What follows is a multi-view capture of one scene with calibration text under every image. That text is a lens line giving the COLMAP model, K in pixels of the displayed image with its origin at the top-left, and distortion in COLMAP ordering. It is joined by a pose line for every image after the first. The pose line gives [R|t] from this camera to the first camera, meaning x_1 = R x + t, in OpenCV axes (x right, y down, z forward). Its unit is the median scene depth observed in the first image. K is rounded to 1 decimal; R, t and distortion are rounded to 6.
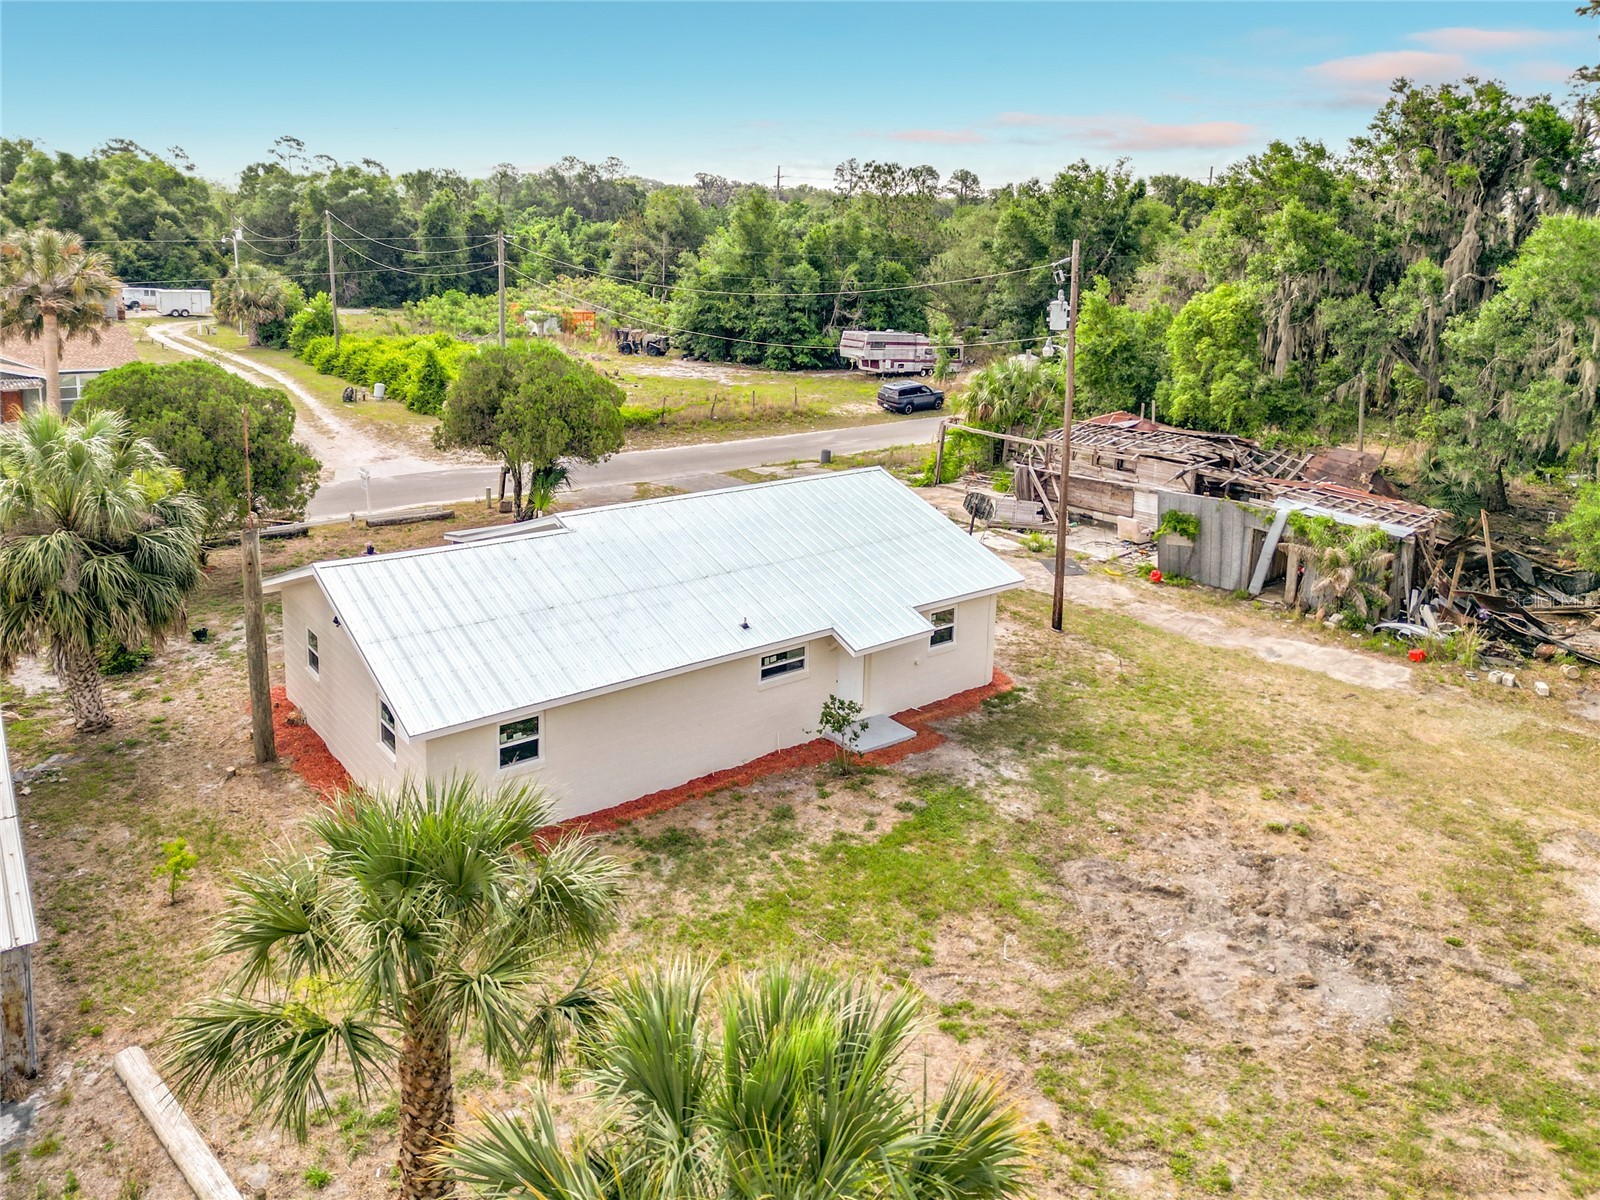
lens RADIAL K [[1200.9, 0, 791.6], [0, 1200.9, 515.0], [0, 0, 1]] dist [0.050743, -0.035955]
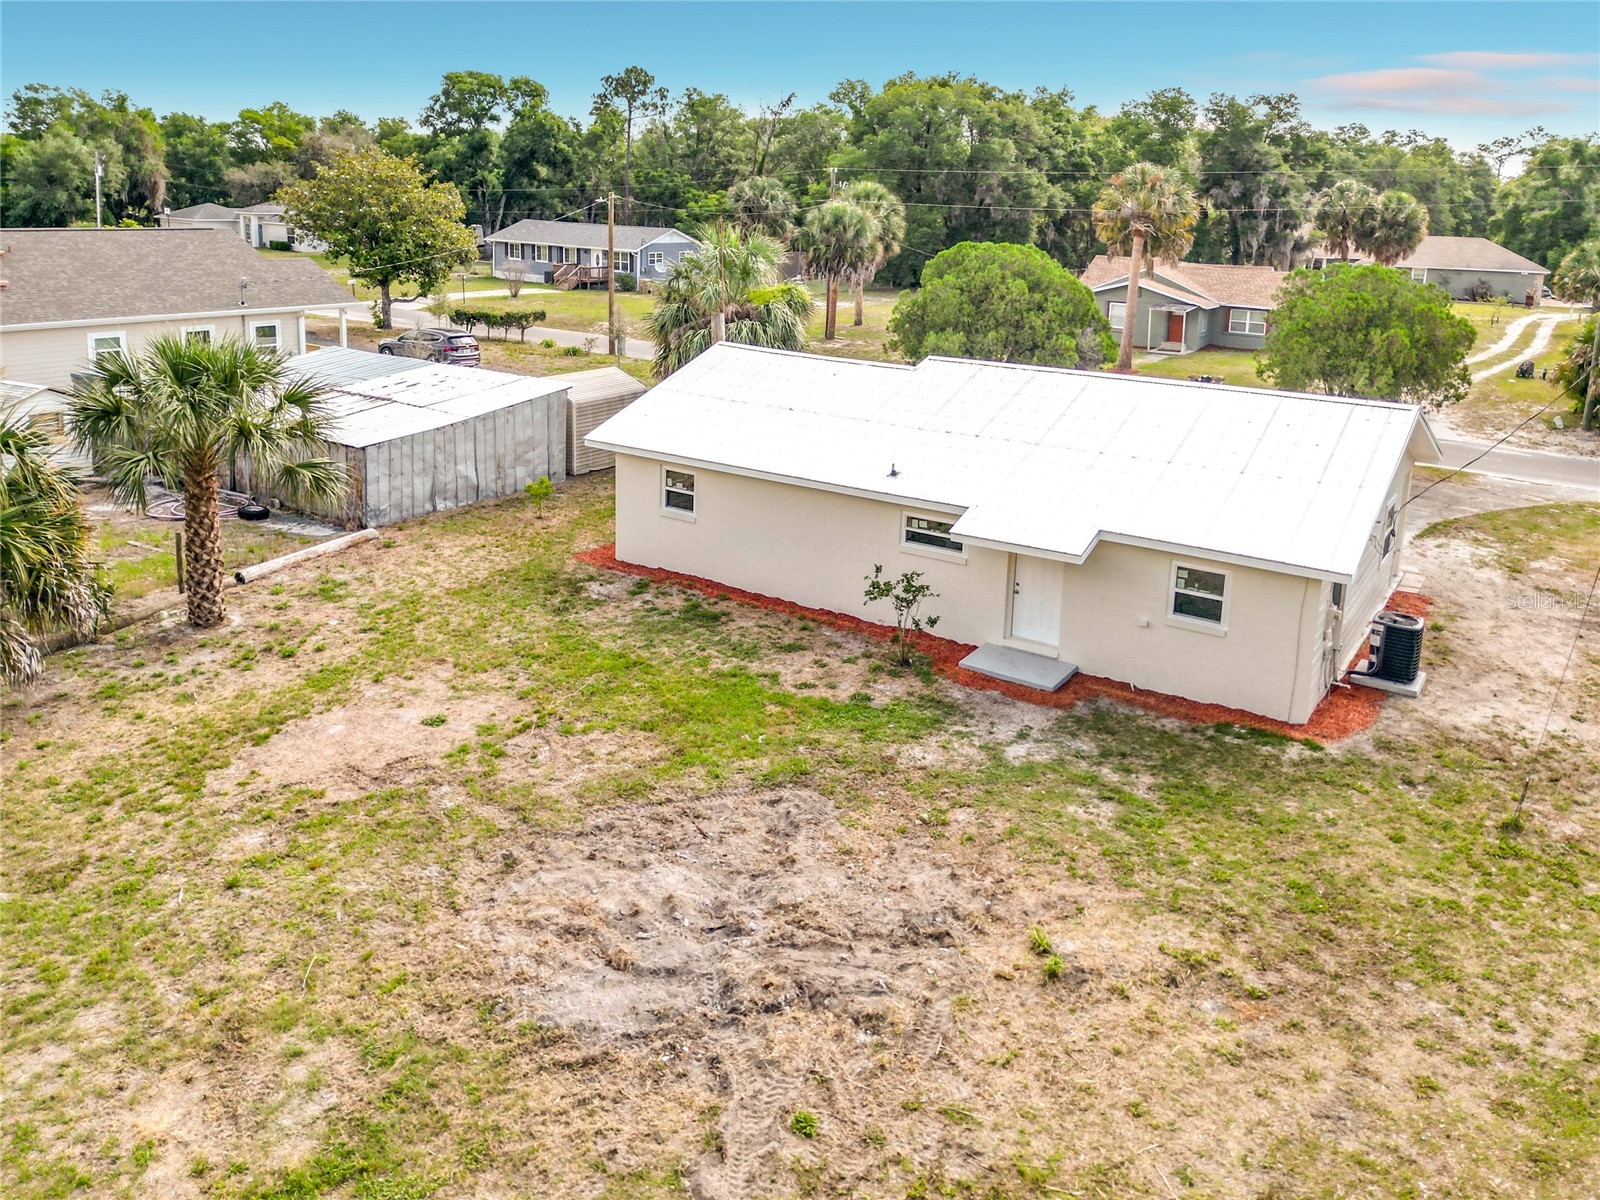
lens RADIAL K [[1200.9, 0, 792.9], [0, 1200.9, 509.7], [0, 0, 1]] dist [0.050743, -0.035955]
pose [[0.310909, 0.223328, -0.923829, 0.769664], [-0.253970, 0.956179, 0.145676, 0.004495], [0.915879, 0.189333, 0.354003, 0.584393]]
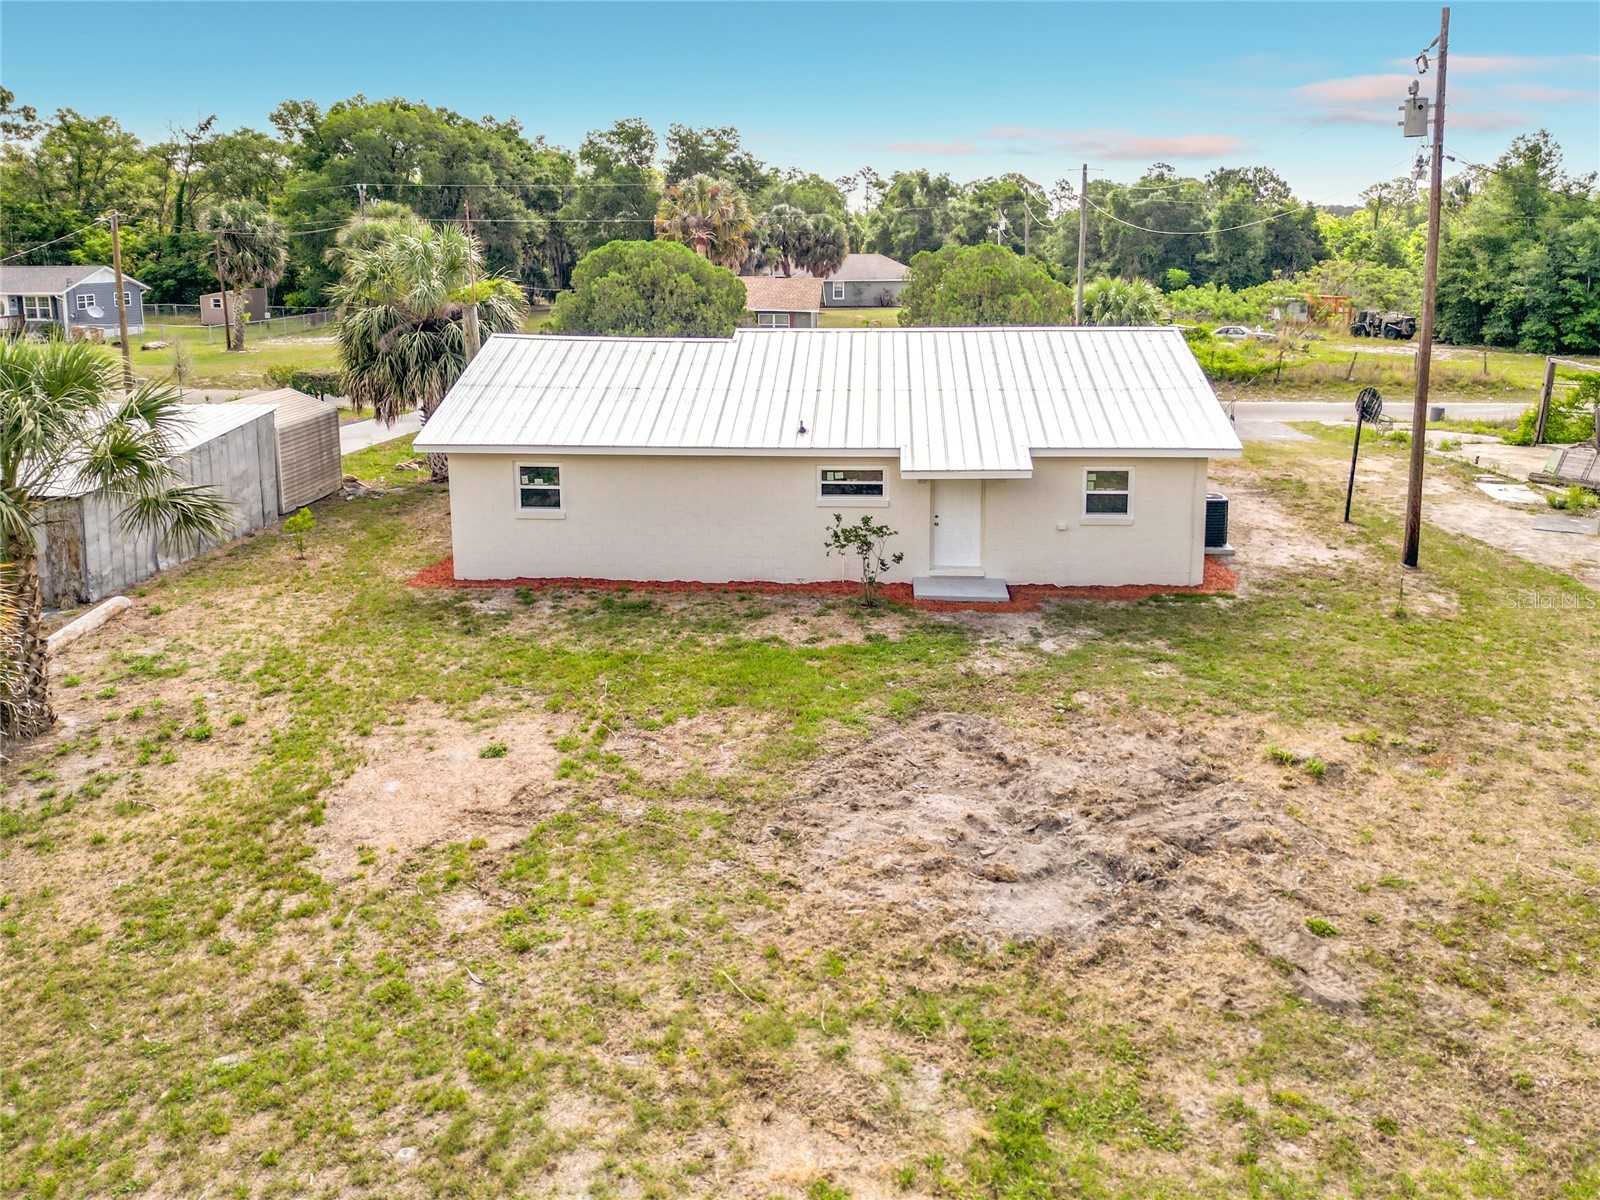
lens RADIAL K [[1200.9, 0, 815.1], [0, 1200.9, 489.5], [0, 0, 1]] dist [0.050743, -0.035955]
pose [[0.748361, 0.099355, -0.655808, 0.565303], [-0.138425, 0.990341, -0.007924, 0.139758], [0.648686, 0.096710, 0.754886, 0.294978]]
